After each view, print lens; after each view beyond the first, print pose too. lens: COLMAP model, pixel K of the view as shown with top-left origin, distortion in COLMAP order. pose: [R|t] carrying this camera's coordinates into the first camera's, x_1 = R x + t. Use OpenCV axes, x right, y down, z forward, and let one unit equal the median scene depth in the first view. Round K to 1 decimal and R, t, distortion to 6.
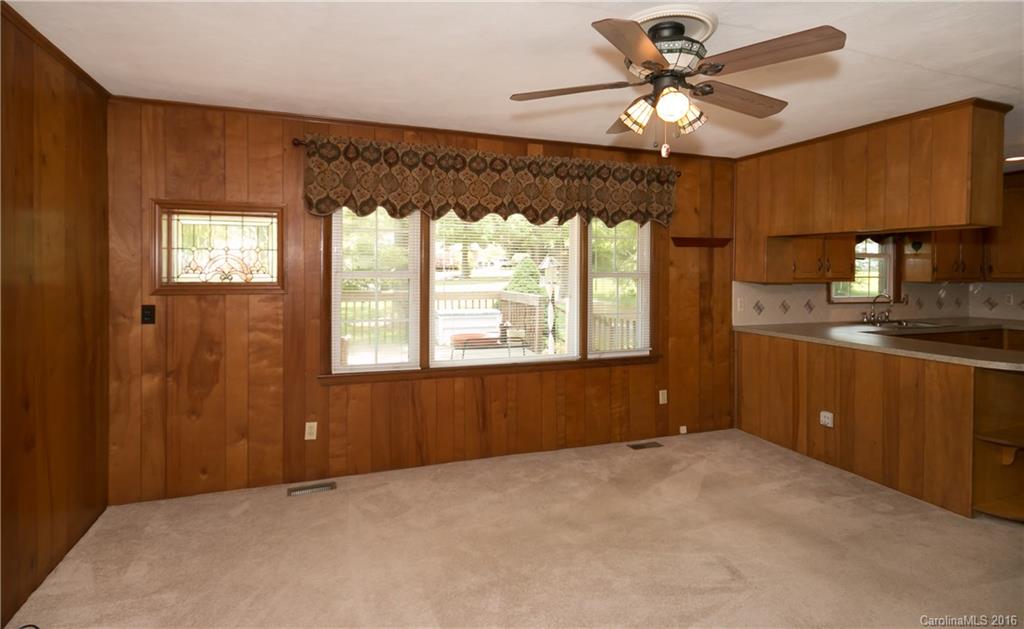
lens RADIAL K [[536.2, 0, 513.2], [0, 536.2, 280.5], [0, 0, 1]] dist [-0.000903, -0.000625]
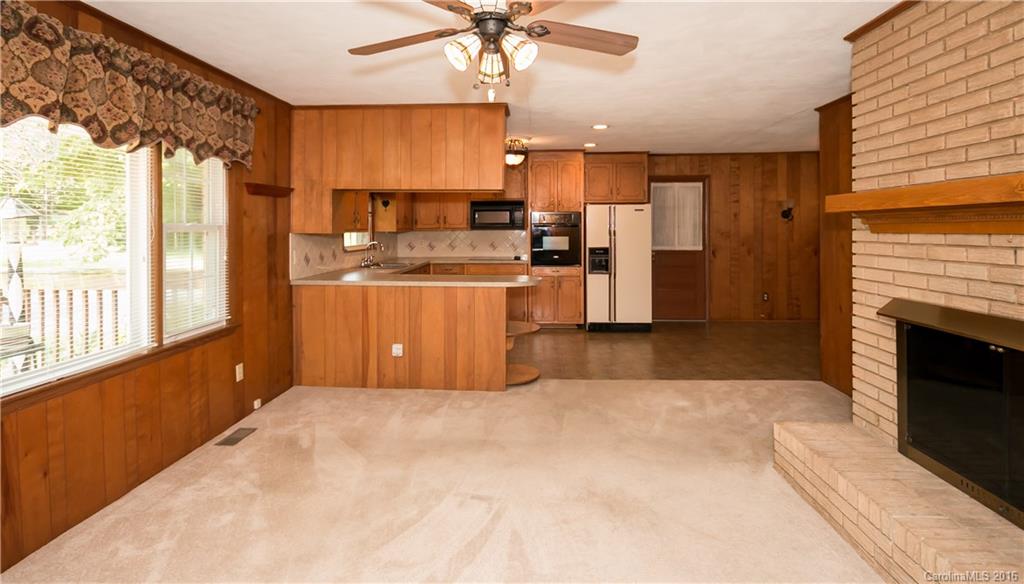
lens RADIAL K [[502.8, 0, 512.3], [0, 502.8, 234.0], [0, 0, 1]] dist [-0.000476, -0.000678]
pose [[0.405076, -0.018716, 0.914091, -0.288042], [0.020030, 0.999732, 0.011593, -0.000042], [-0.914064, 0.013613, 0.405342, 0.315051]]
